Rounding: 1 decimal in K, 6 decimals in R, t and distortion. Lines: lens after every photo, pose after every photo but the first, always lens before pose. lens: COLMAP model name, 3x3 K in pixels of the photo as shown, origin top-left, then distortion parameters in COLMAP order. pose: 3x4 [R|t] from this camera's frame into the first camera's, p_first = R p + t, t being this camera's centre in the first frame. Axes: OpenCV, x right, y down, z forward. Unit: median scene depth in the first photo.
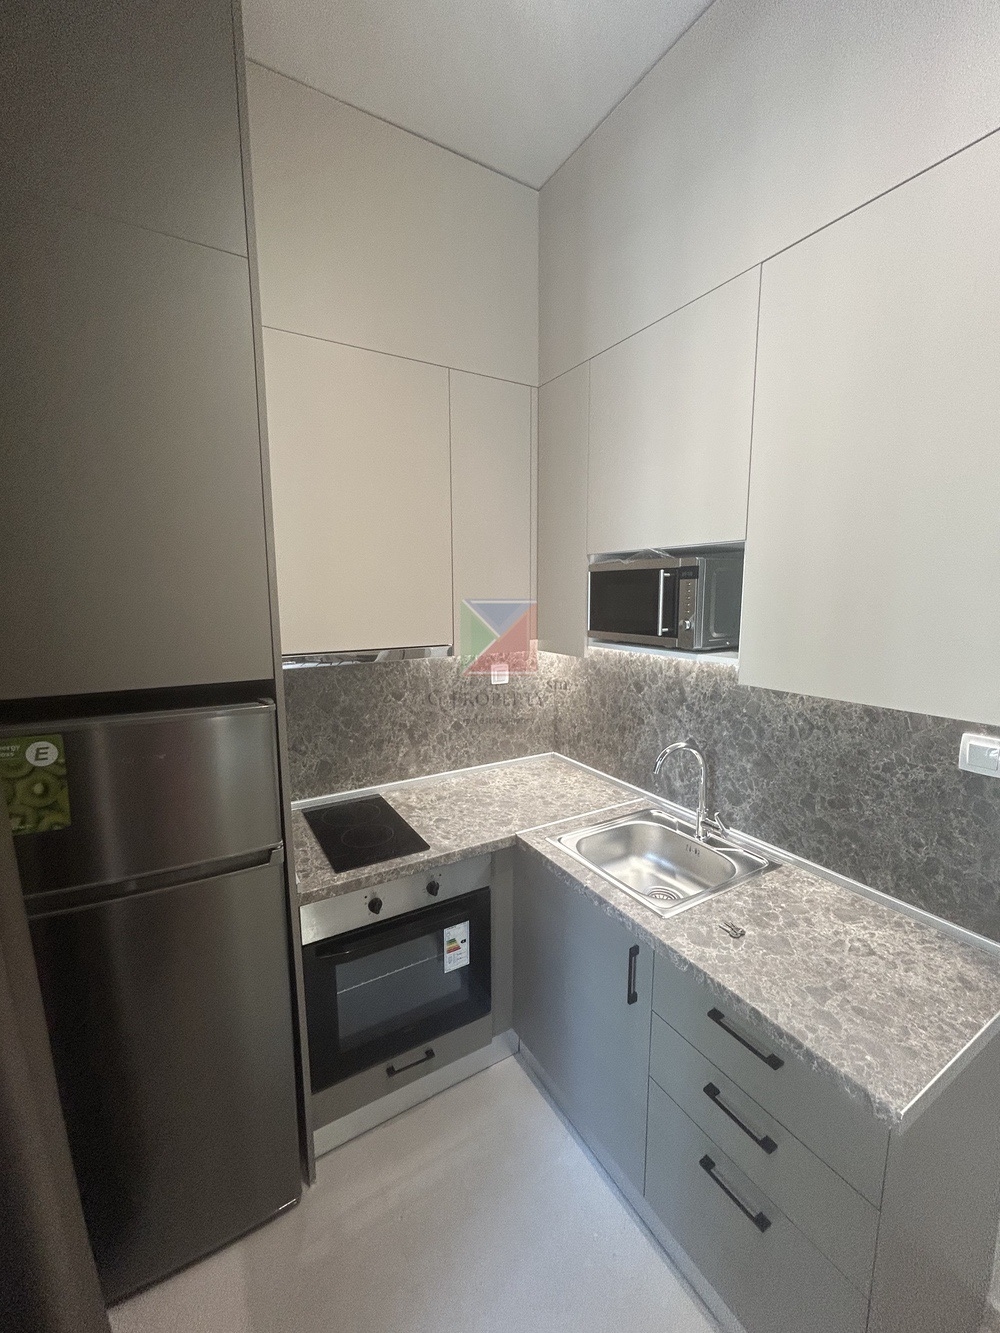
lens RADIAL K [[540.9, 0, 500.1], [0, 540.9, 665.5], [0, 0, 1]] dist [-0.000358, 0.000352]
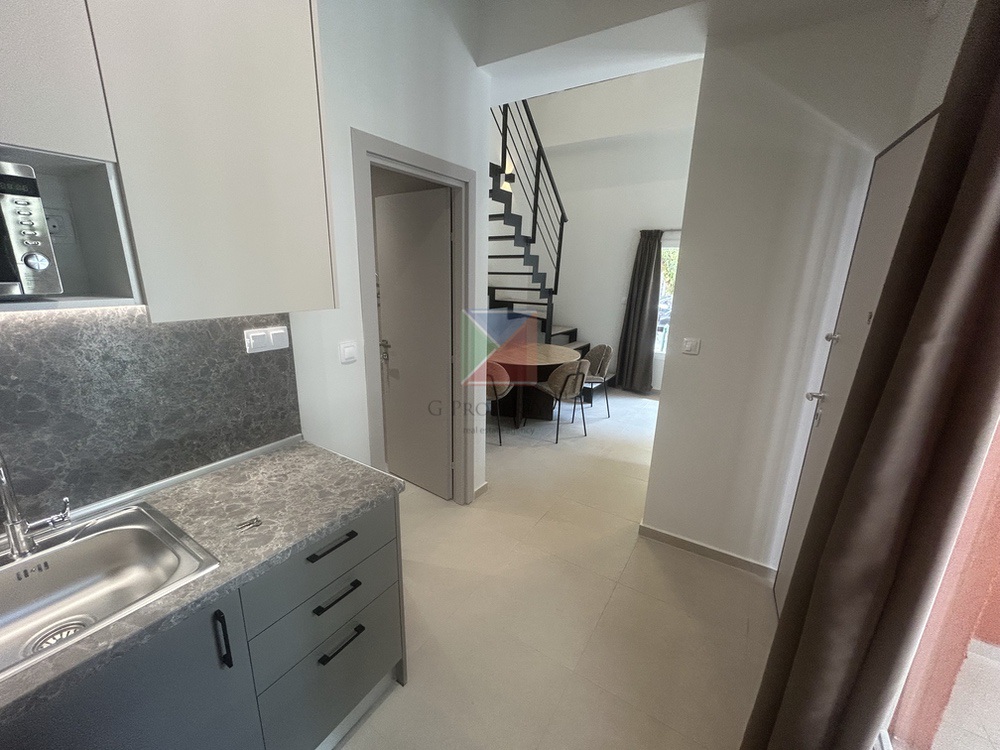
lens RADIAL K [[399.5, 0, 497.9], [0, 399.5, 374.2], [0, 0, 1]] dist [-0.000858, 0.000067]
pose [[-0.444344, -0.231078, 0.865541, -0.376494], [0.106145, 0.945775, 0.306990, -0.026297], [-0.889546, 0.228282, -0.395722, 0.600004]]
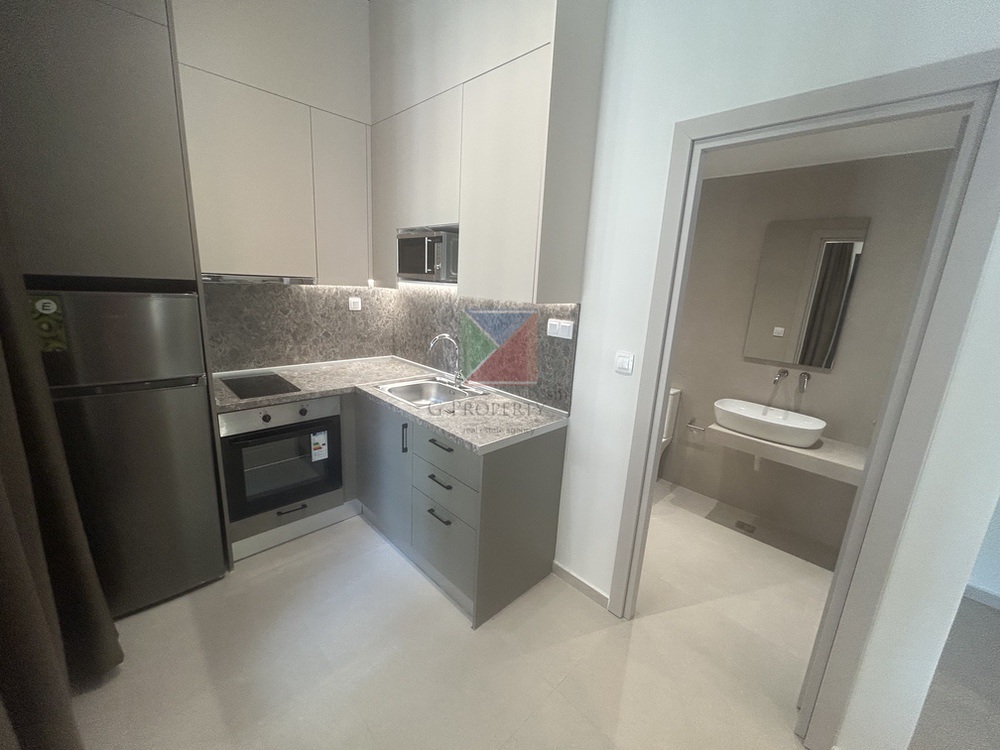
lens RADIAL K [[405.8, 0, 500.5], [0, 405.8, 373.7], [0, 0, 1]] dist [-0.000358, 0.000352]
pose [[0.969479, 0.002142, 0.245164, 0.177559], [-0.024646, 0.995748, 0.088761, 0.149630], [-0.243931, -0.092094, 0.965410, -0.438871]]
